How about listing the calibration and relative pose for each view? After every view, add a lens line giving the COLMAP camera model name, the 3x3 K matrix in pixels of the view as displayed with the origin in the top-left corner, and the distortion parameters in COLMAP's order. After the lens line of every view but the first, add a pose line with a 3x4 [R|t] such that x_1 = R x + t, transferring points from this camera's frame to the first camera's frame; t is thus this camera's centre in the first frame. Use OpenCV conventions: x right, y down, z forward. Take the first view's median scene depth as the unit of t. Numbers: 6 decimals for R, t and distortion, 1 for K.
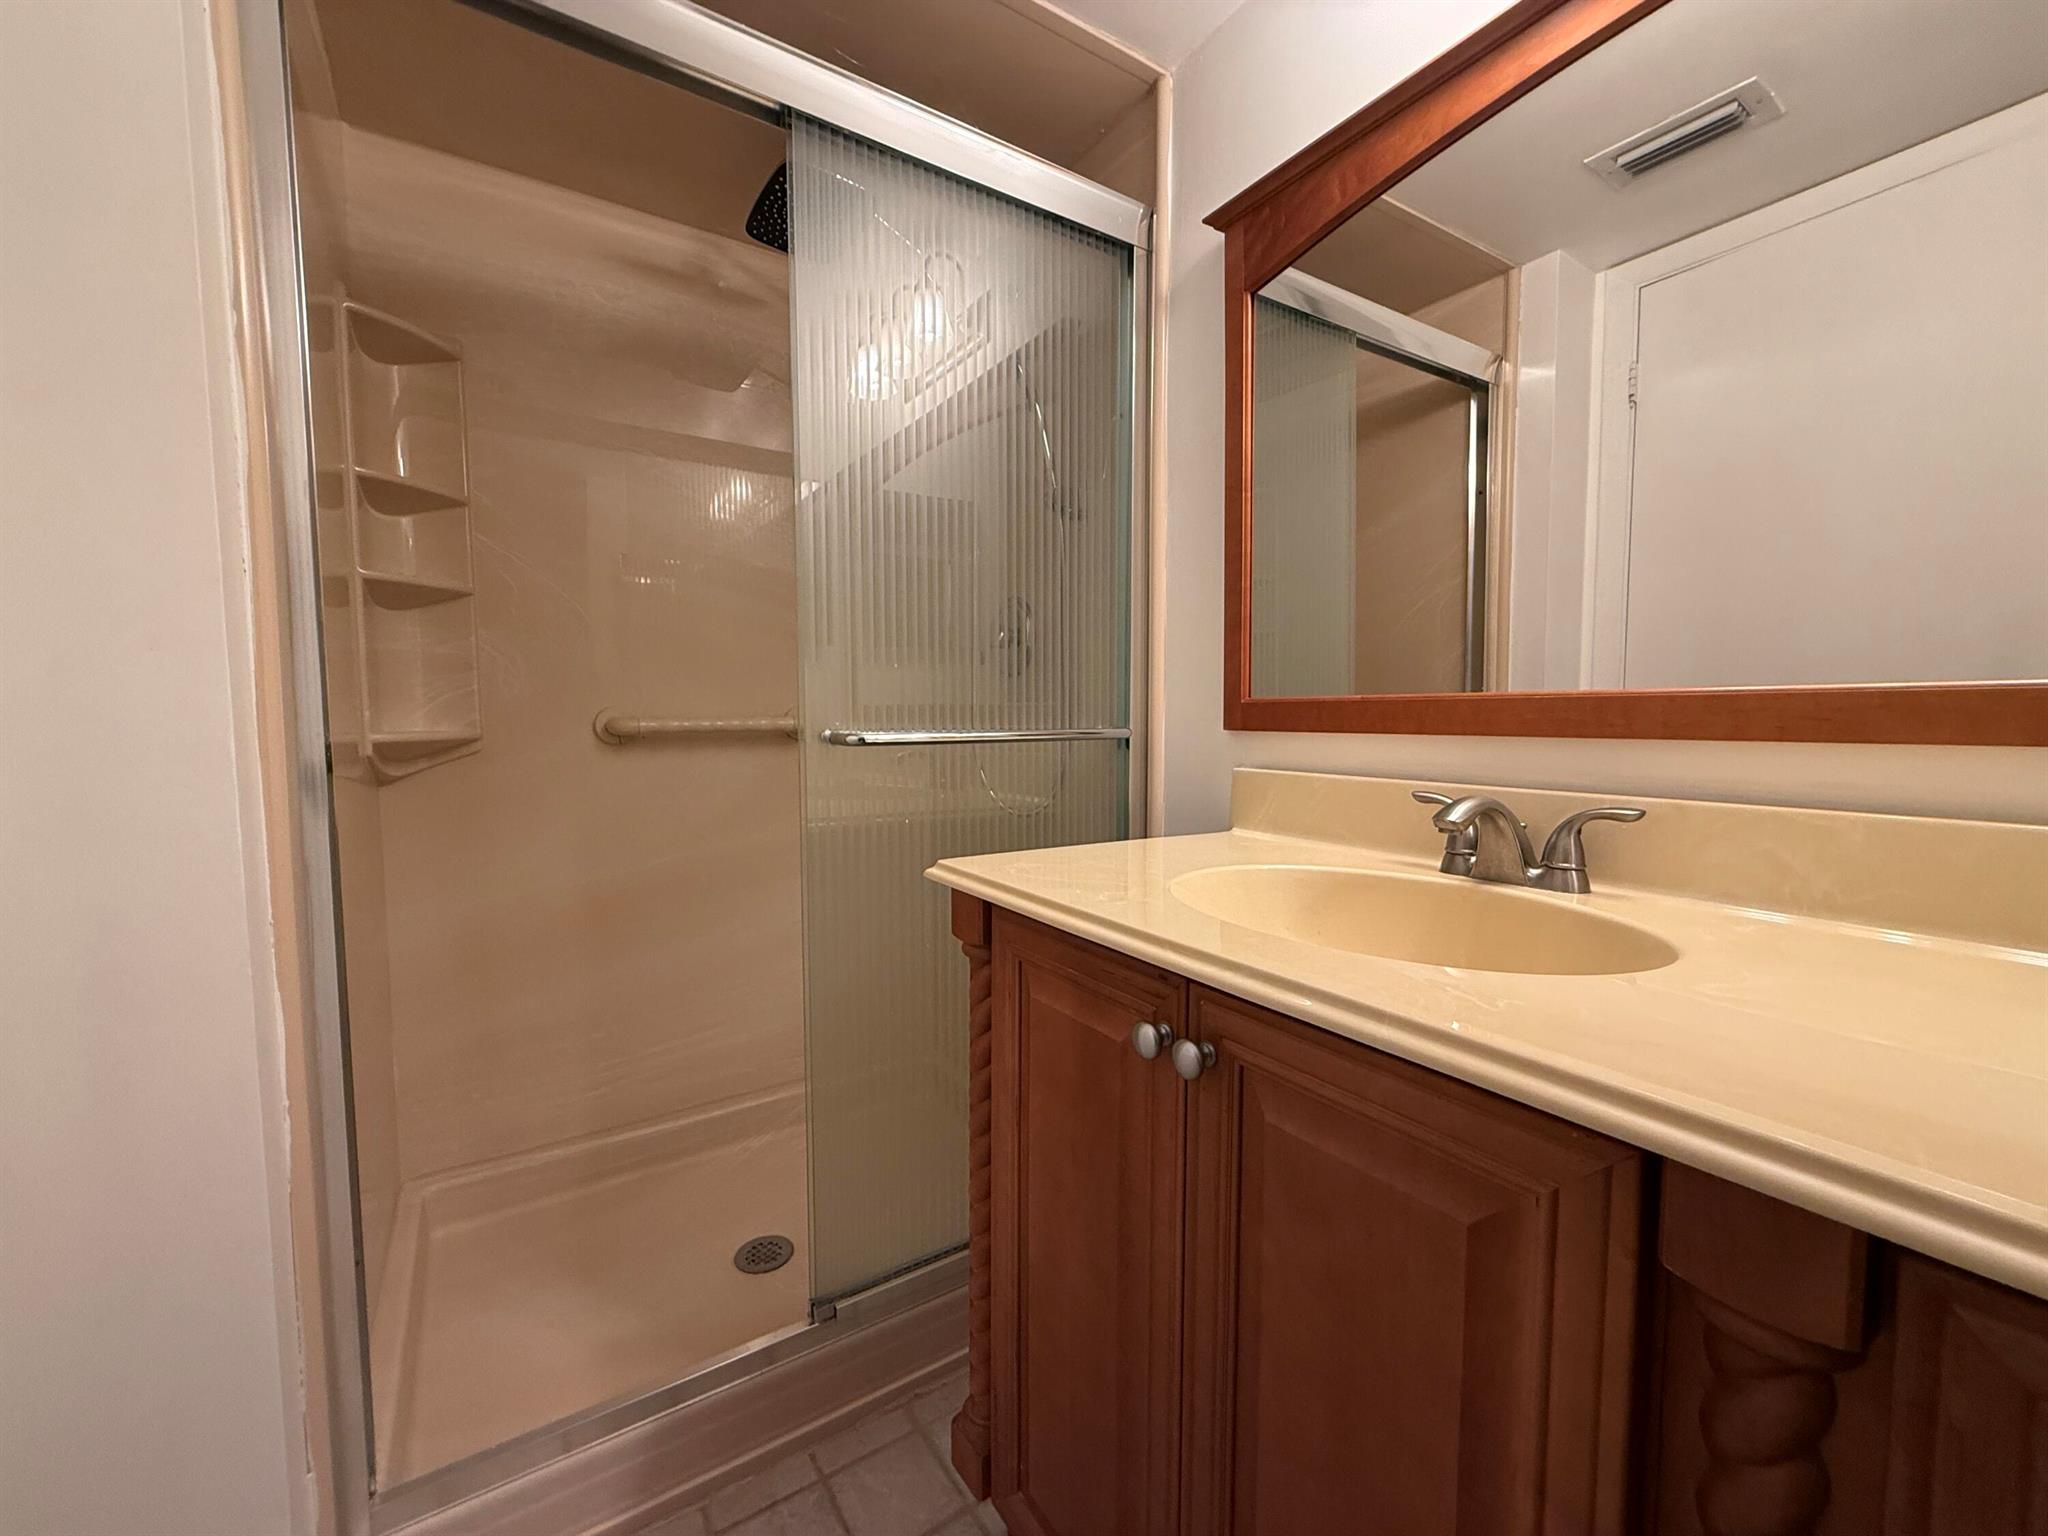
lens RADIAL K [[813.6, 0, 1024.3], [0, 813.6, 767.0], [0, 0, 1]] dist [0.000413, -0.000079]
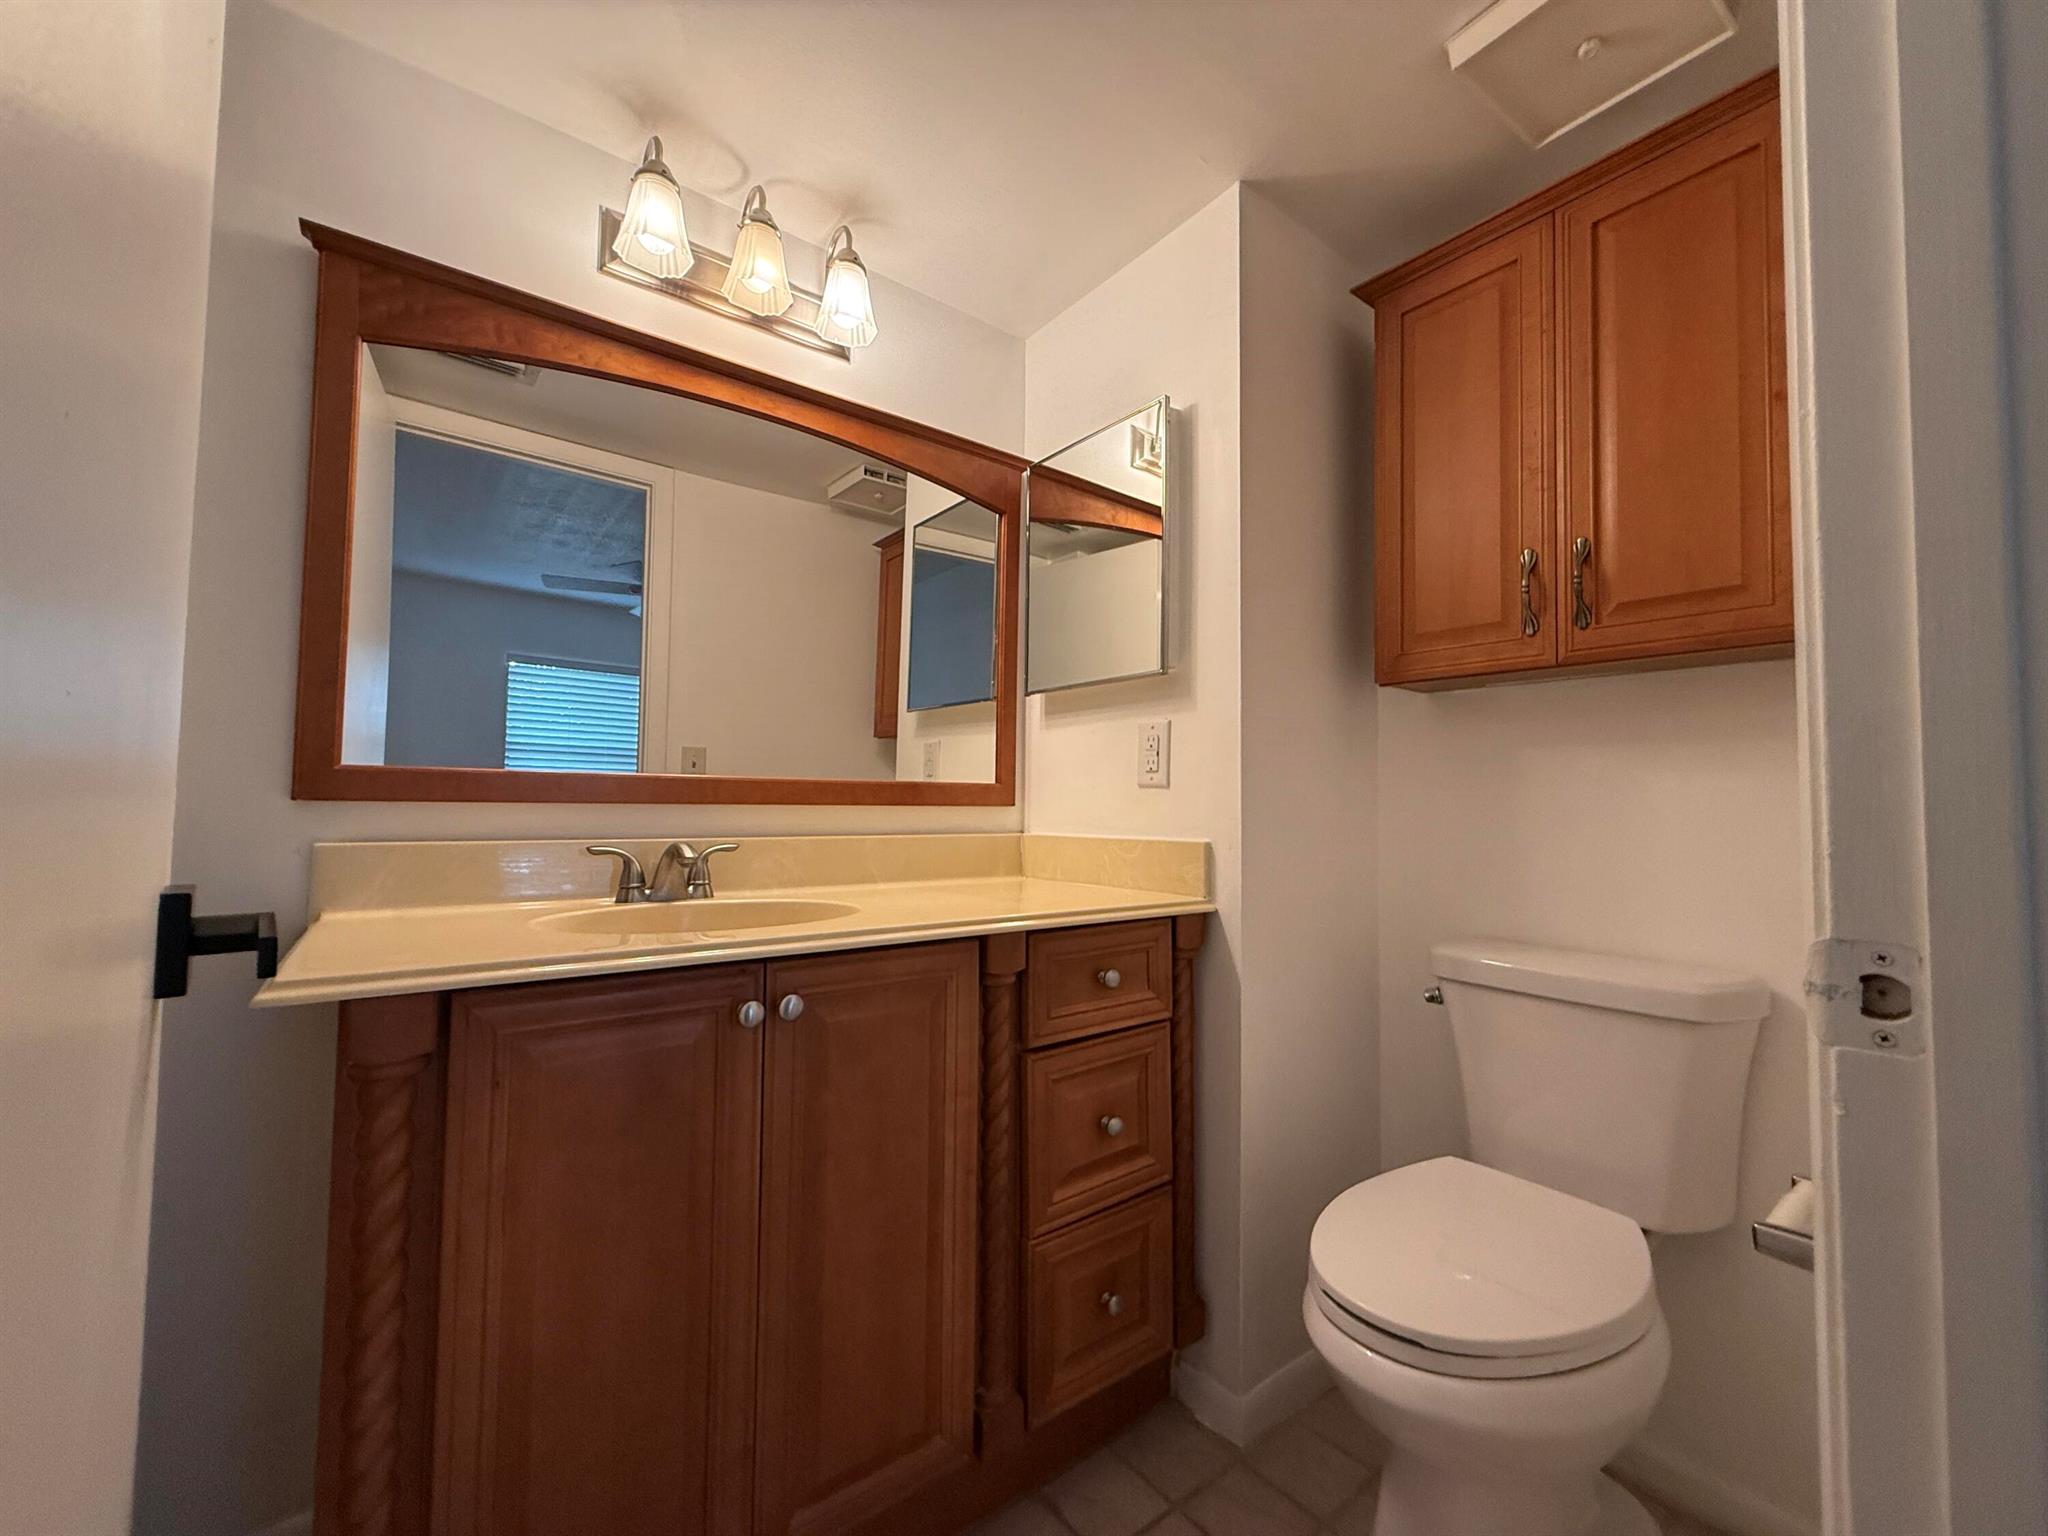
lens RADIAL K [[813.6, 0, 1028.6], [0, 813.6, 771.6], [0, 0, 1]] dist [0.000413, -0.000079]
pose [[-0.078805, 0.040674, 0.996060, -0.989444], [0.049667, 0.998087, -0.036827, -0.009149], [-0.995652, 0.046569, -0.080674, 0.455322]]
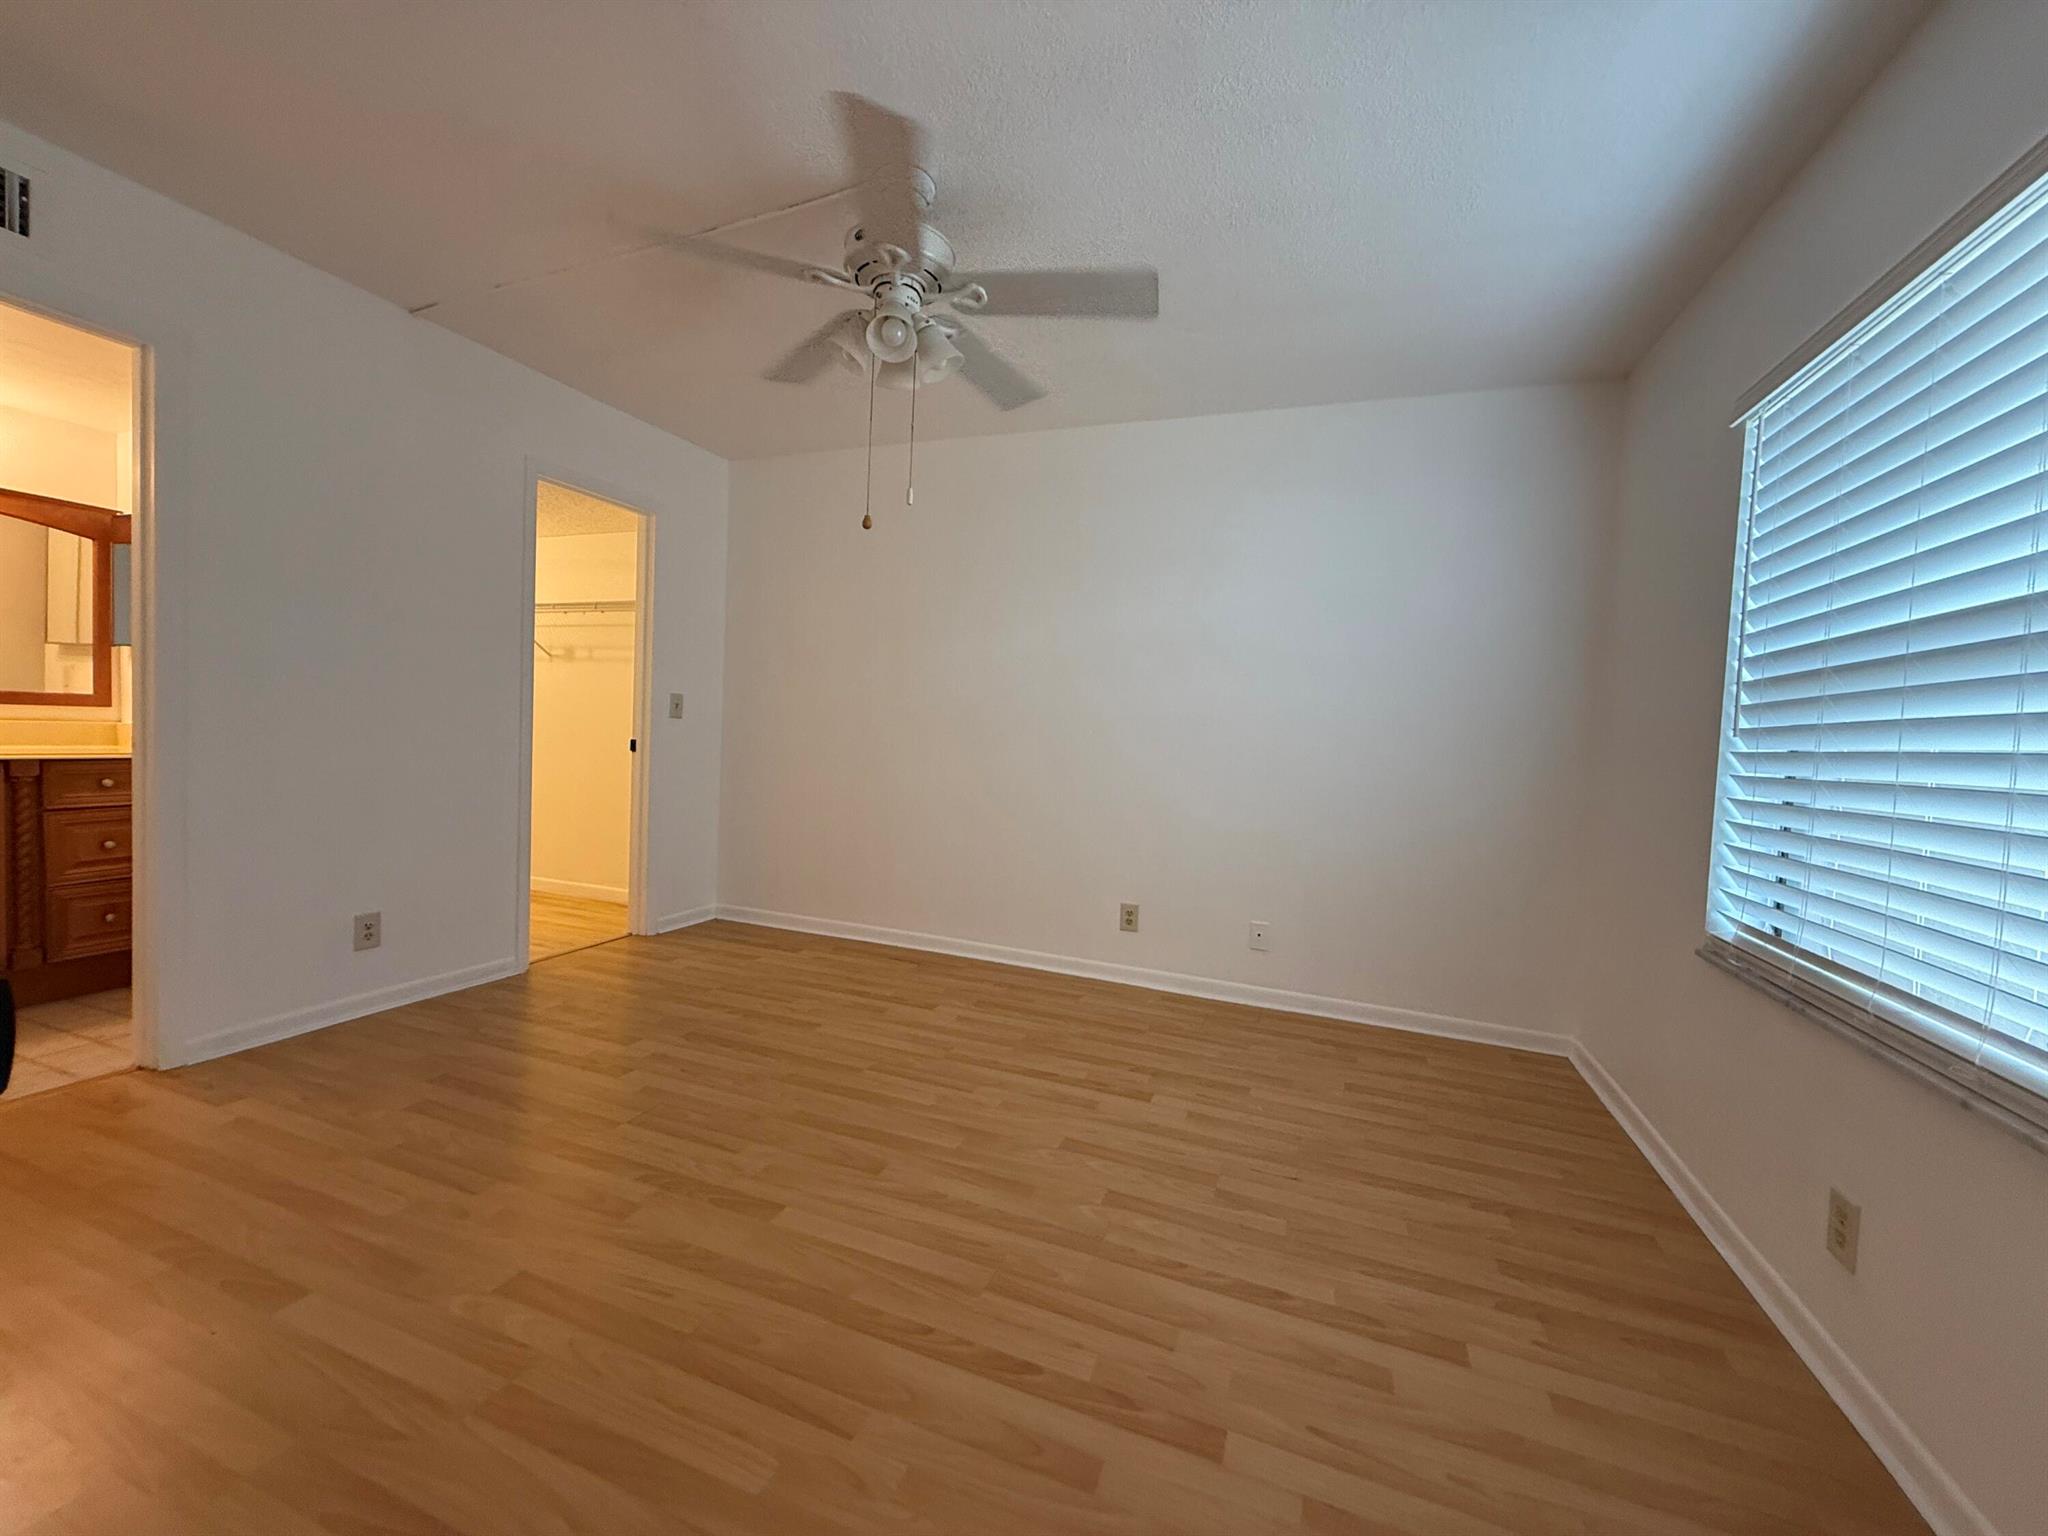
lens RADIAL K [[813.6, 0, 1021.7], [0, 813.6, 762.9], [0, 0, 1]] dist [0.000413, -0.000079]
pose [[-0.585187, -0.056191, 0.808949, -4.455740], [0.011416, 0.996927, 0.077506, 0.014102], [-0.810818, 0.054590, -0.582747, -0.897555]]
